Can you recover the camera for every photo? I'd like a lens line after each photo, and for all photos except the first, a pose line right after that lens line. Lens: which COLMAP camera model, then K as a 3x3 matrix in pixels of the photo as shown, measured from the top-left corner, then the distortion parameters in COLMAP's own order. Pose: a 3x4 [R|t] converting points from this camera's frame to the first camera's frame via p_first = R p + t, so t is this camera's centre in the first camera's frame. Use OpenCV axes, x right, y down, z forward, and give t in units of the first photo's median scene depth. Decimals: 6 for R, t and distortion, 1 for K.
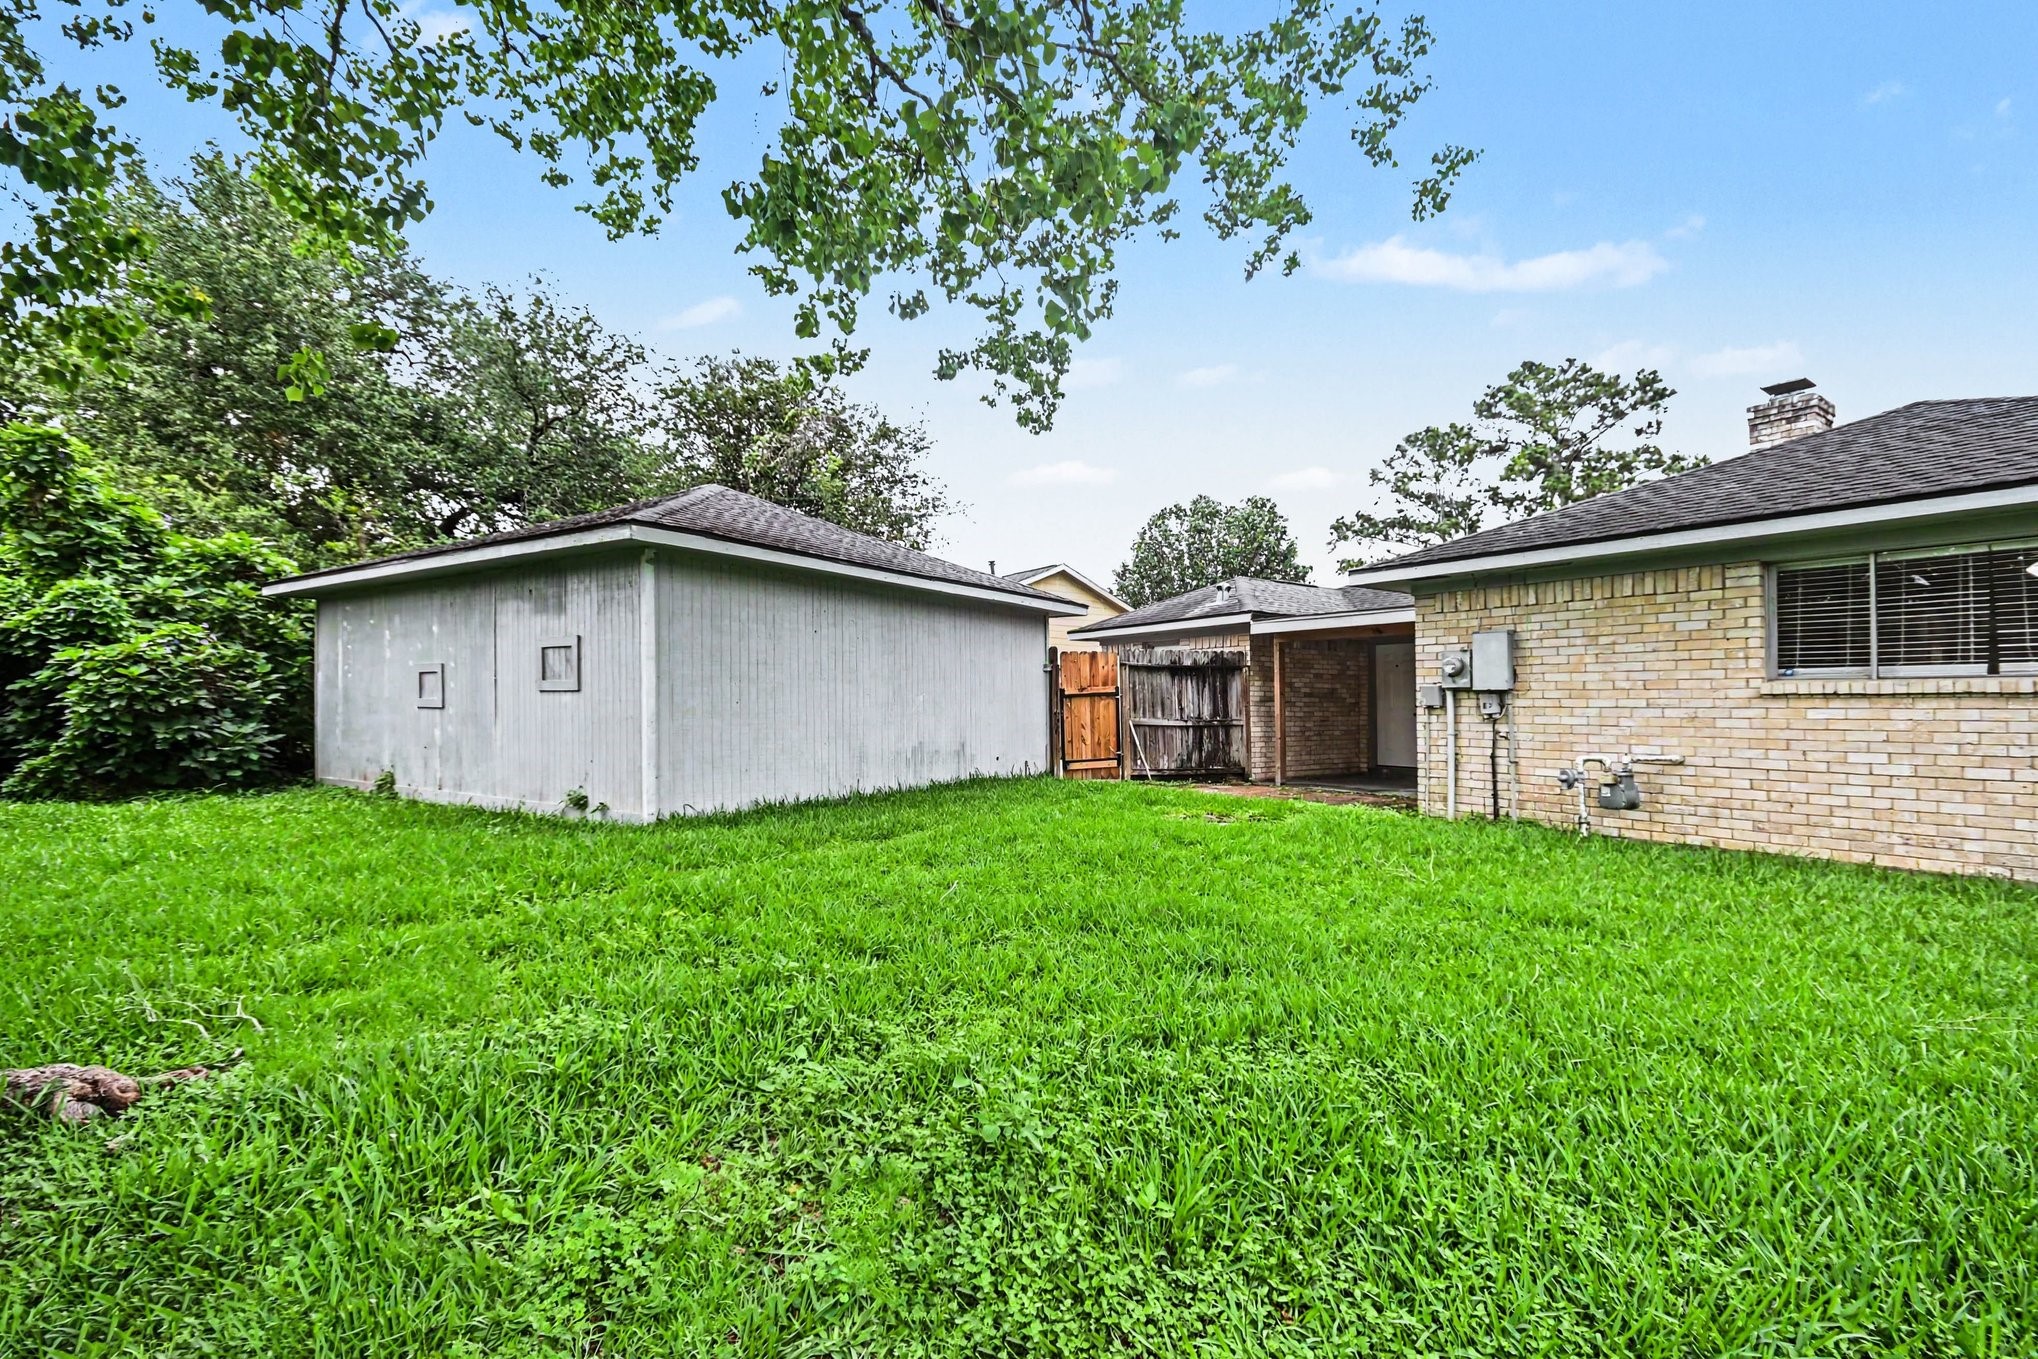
lens RADIAL K [[946.0, 0, 1020.5], [0, 946.0, 671.2], [0, 0, 1]] dist [0.037536, -0.023321]
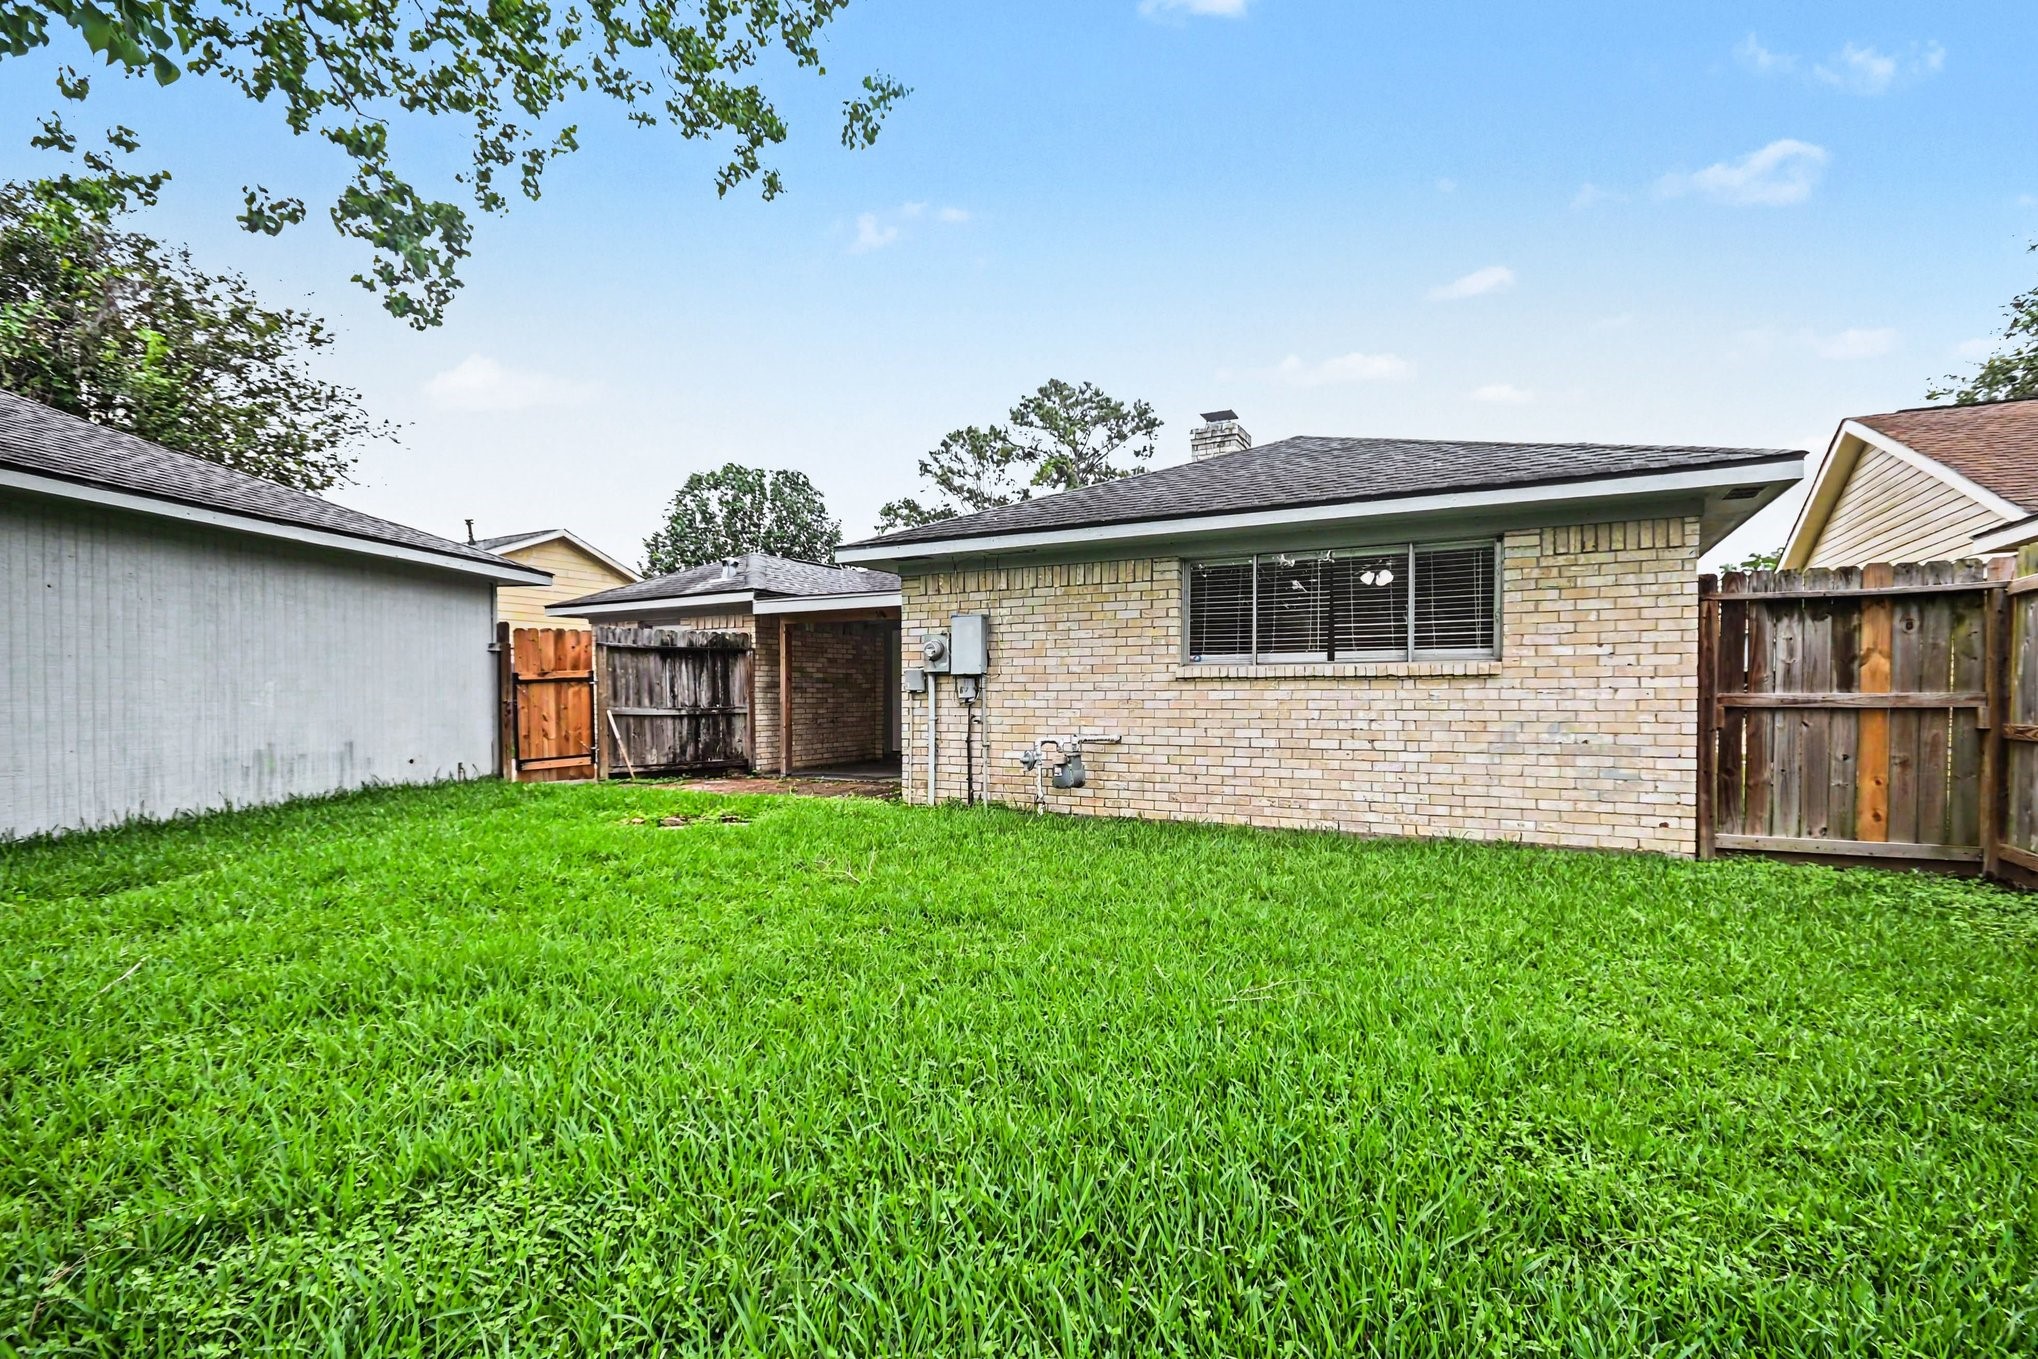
lens RADIAL K [[949.5, 0, 1051.2], [0, 949.5, 683.7], [0, 0, 1]] dist [-0.021176, 0.000082]
pose [[0.889493, -0.003691, 0.456934, 0.086242], [-0.009113, 0.999625, 0.025814, 0.002373], [-0.456858, -0.027125, 0.889126, 0.056093]]
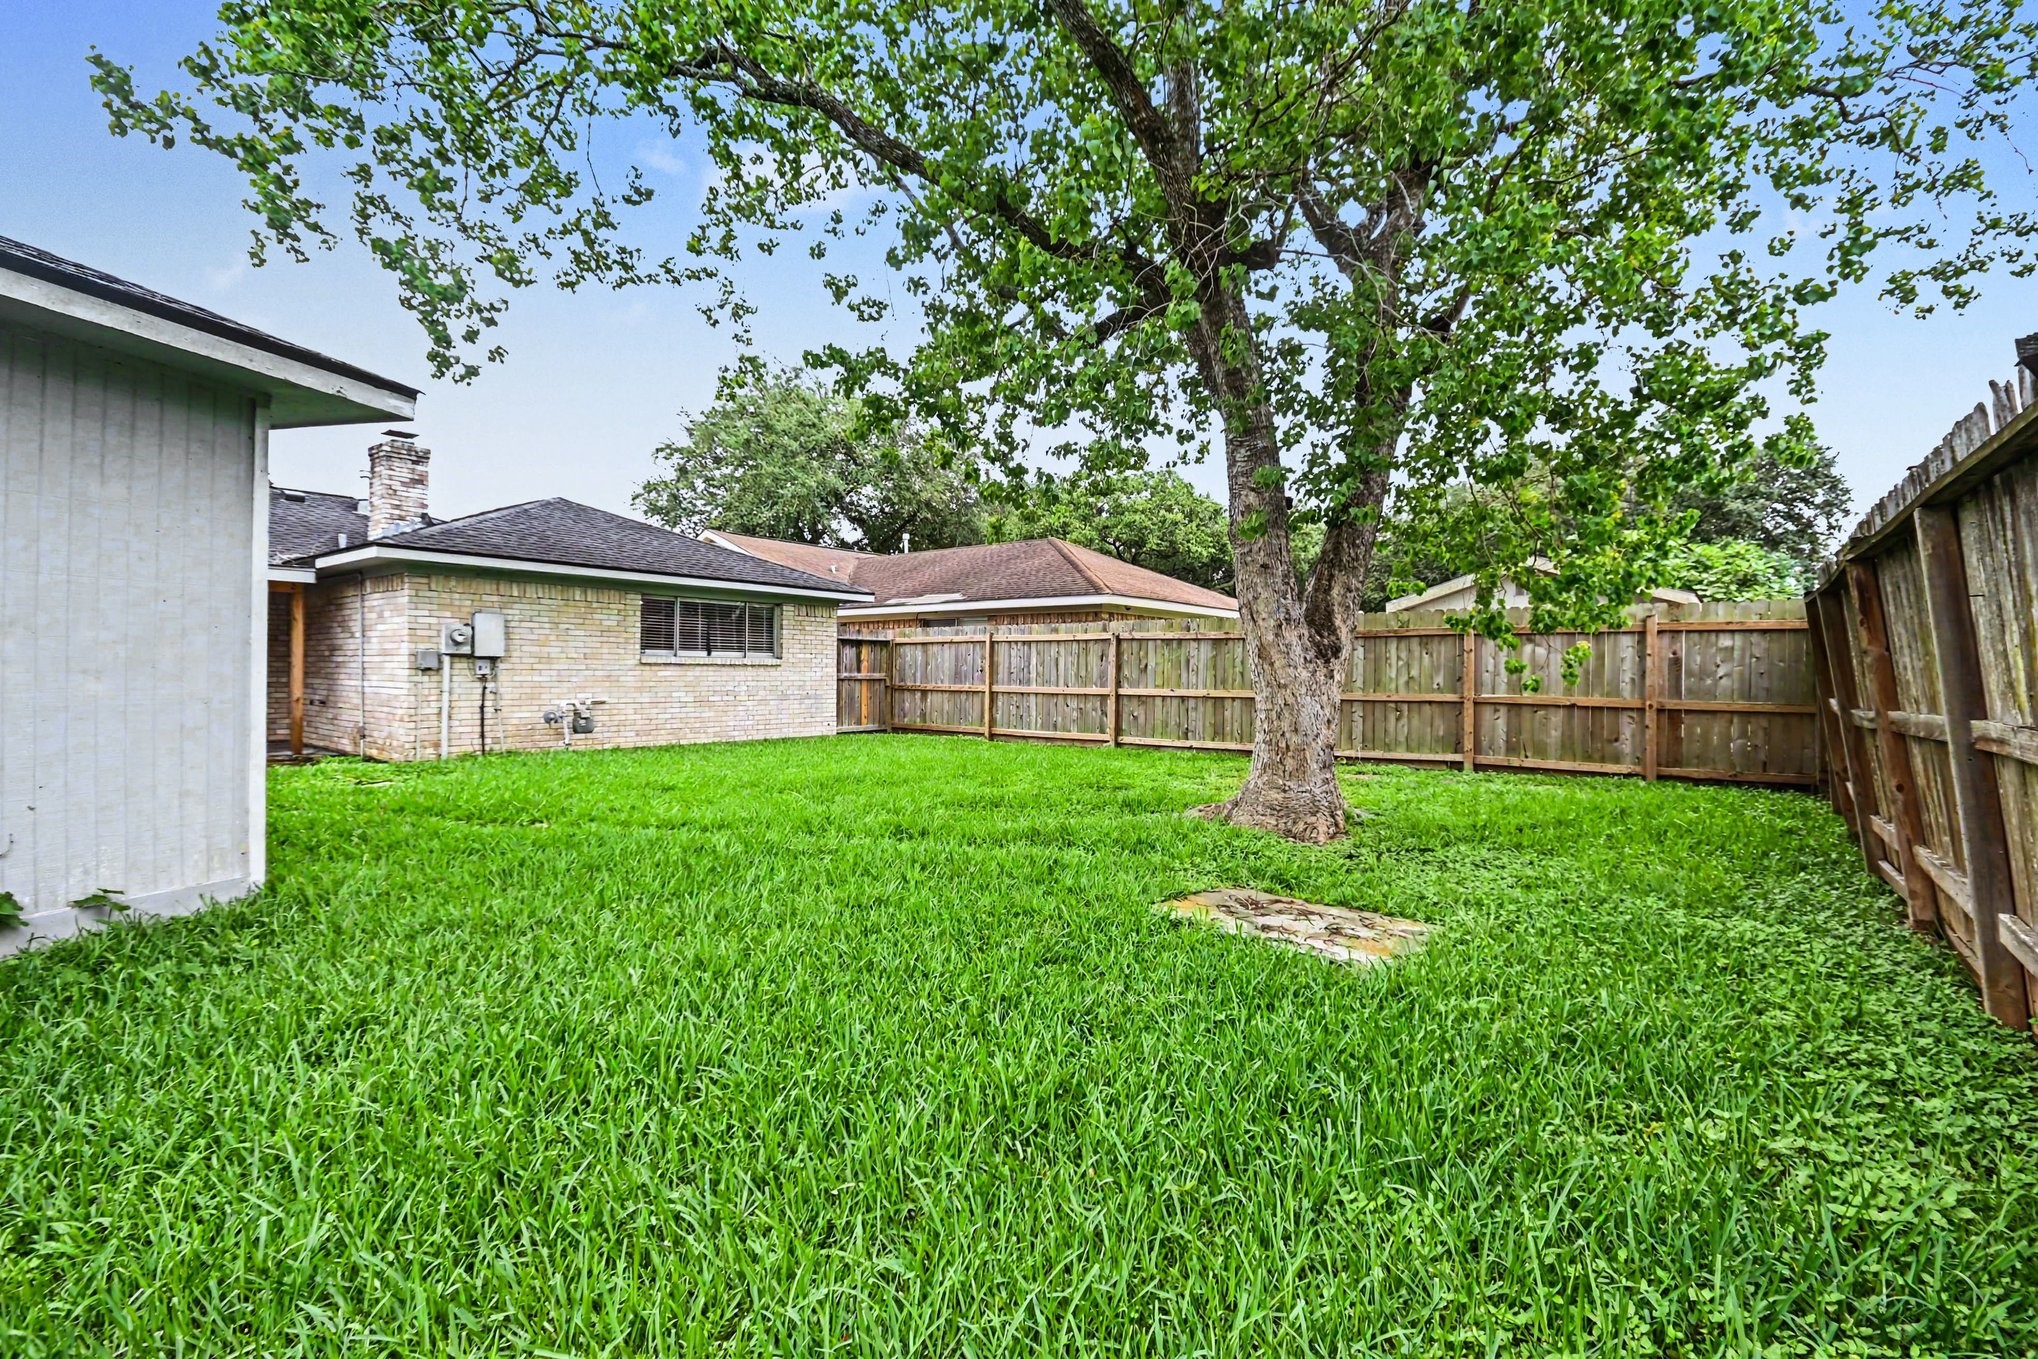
lens RADIAL K [[947.5, 0, 1019.0], [0, 947.5, 679.5], [0, 0, 1]] dist [0.000328, -0.000072]
pose [[-0.319814, -0.008209, 0.947445, -0.720677], [-0.038382, 0.999254, -0.004298, 0.021210], [-0.946703, -0.037740, -0.319891, 0.525369]]
